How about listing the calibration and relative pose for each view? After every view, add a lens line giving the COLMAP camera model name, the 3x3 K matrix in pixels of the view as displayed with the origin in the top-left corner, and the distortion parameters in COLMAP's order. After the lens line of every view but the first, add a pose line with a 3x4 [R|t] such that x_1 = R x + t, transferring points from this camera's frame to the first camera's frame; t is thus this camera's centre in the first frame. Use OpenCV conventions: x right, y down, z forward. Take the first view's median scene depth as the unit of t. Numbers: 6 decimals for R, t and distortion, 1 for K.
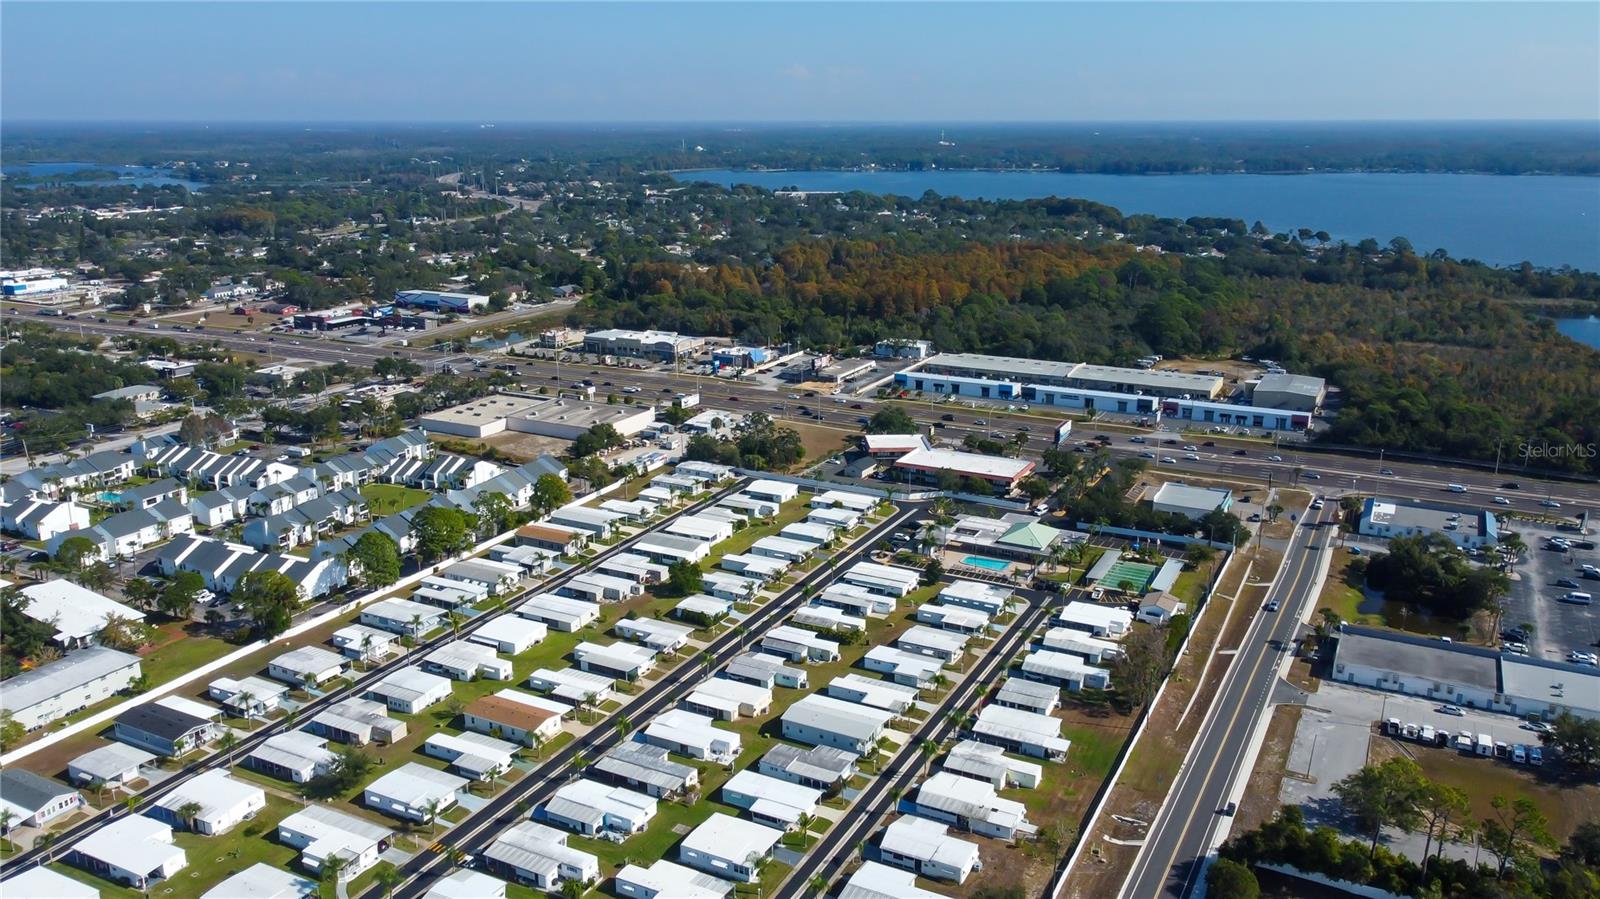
lens RADIAL K [[1230.6, 0, 800.0], [0, 1230.6, 449.5], [0, 0, 1]] dist [0.002548, 0.038075]
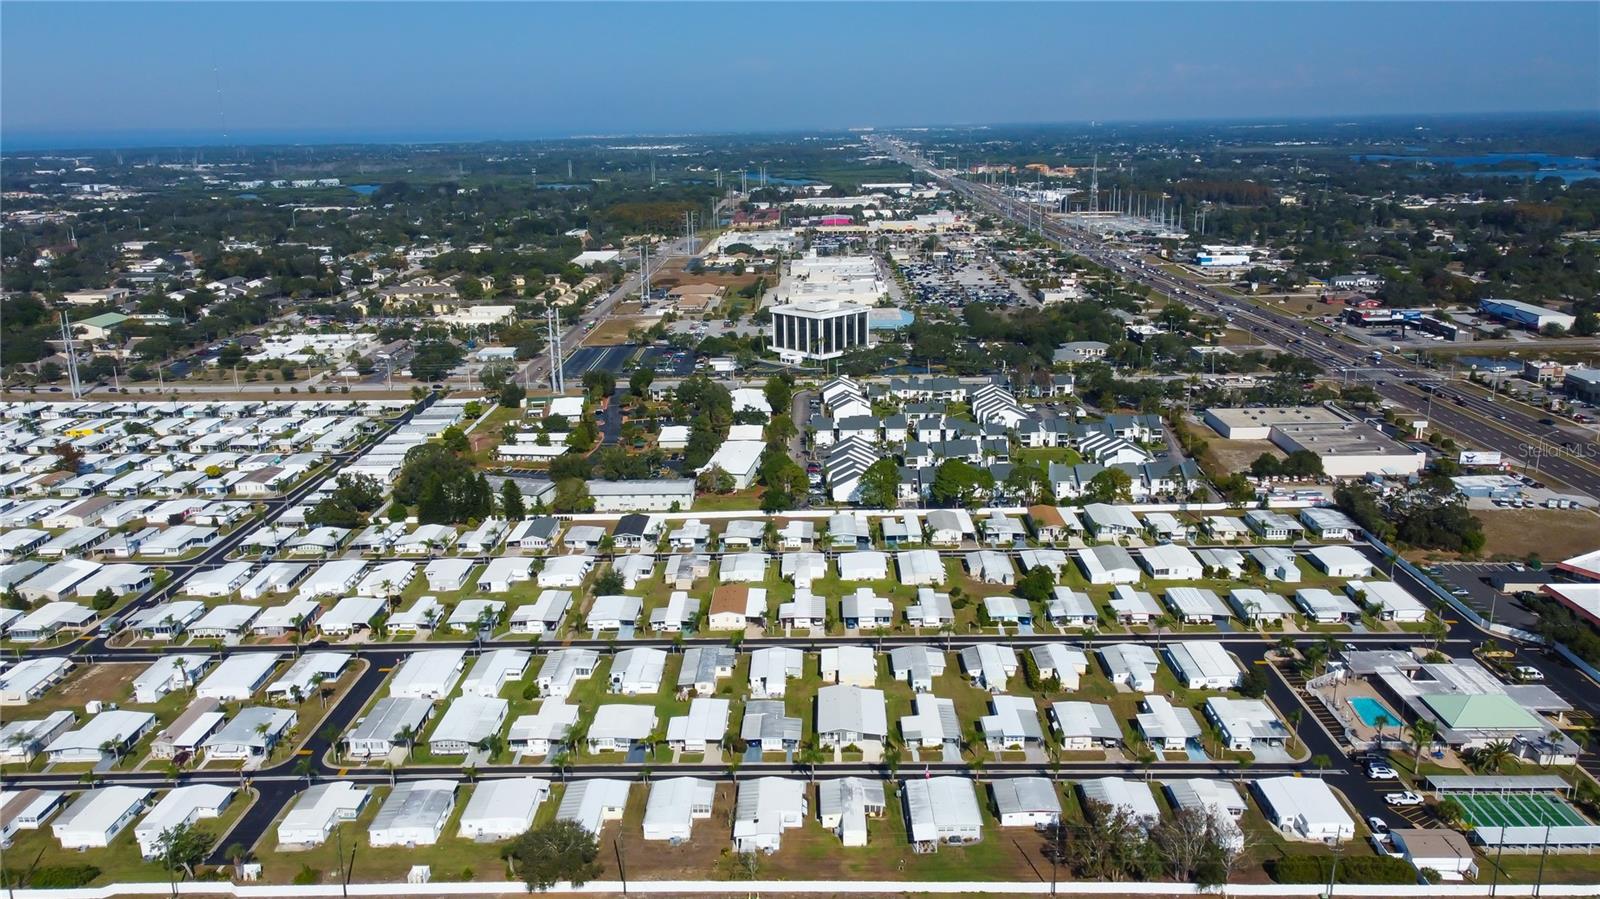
lens RADIAL K [[1230.6, 0, 800.0], [0, 1230.6, 449.5], [0, 0, 1]] dist [0.002548, 0.038075]
pose [[0.443358, 0.226922, -0.867145, 0.613670], [-0.220130, 0.965361, 0.140074, -0.089126], [0.868894, 0.128782, 0.477953, 0.332731]]
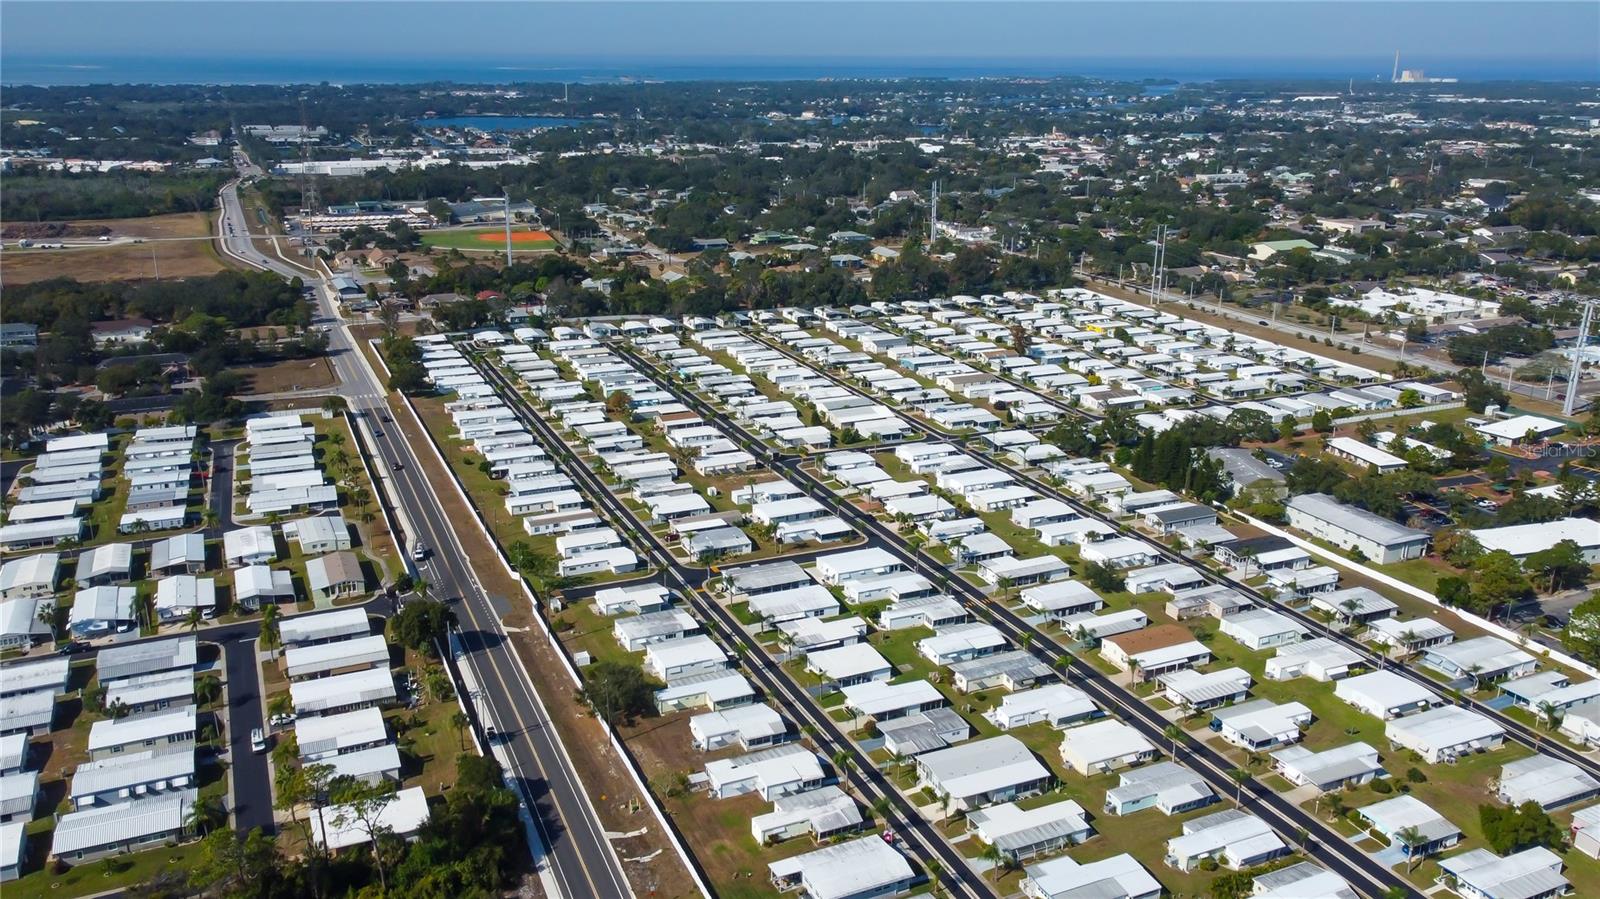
lens RADIAL K [[1273.7, 0, 800.0], [0, 1273.7, 449.5], [0, 0, 1]] dist [0.001881, 0.043076]
pose [[-0.619235, 0.225557, -0.752112, 0.530878], [-0.218115, 0.870745, 0.440714, -0.246408], [0.754304, 0.436952, -0.489998, 0.910656]]
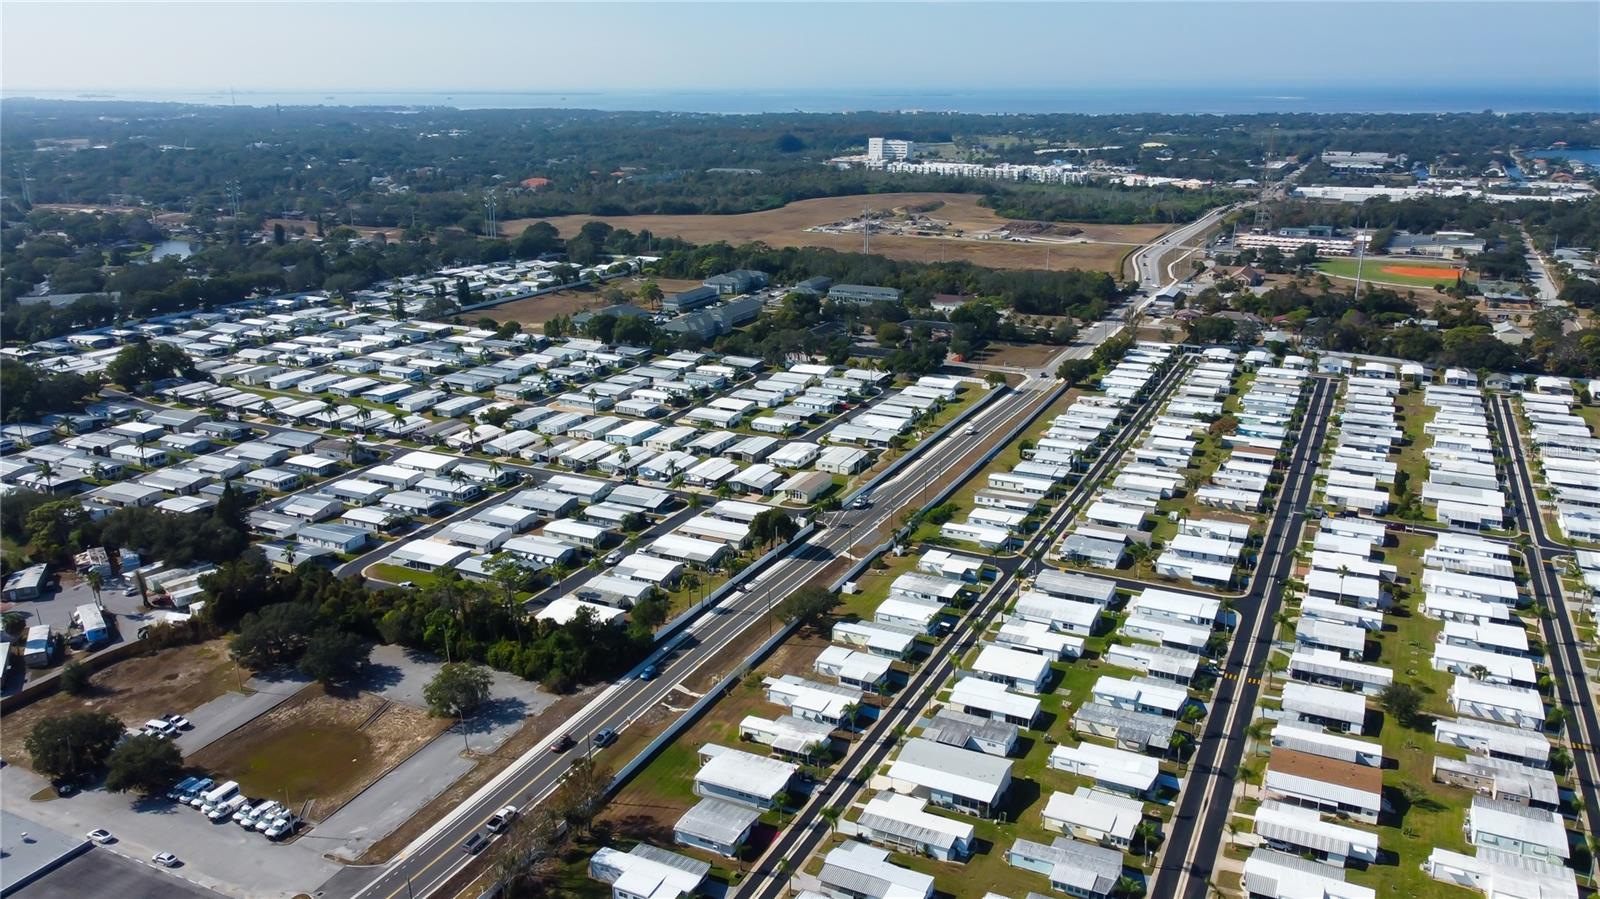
lens RADIAL K [[1230.6, 0, 800.0], [0, 1230.6, 449.5], [0, 0, 1]] dist [0.002548, 0.038075]
pose [[-0.999601, 0.006459, -0.027501, 0.117985], [-0.009161, 0.846787, 0.531853, -0.323917], [0.026722, 0.531893, -0.846390, 1.187229]]
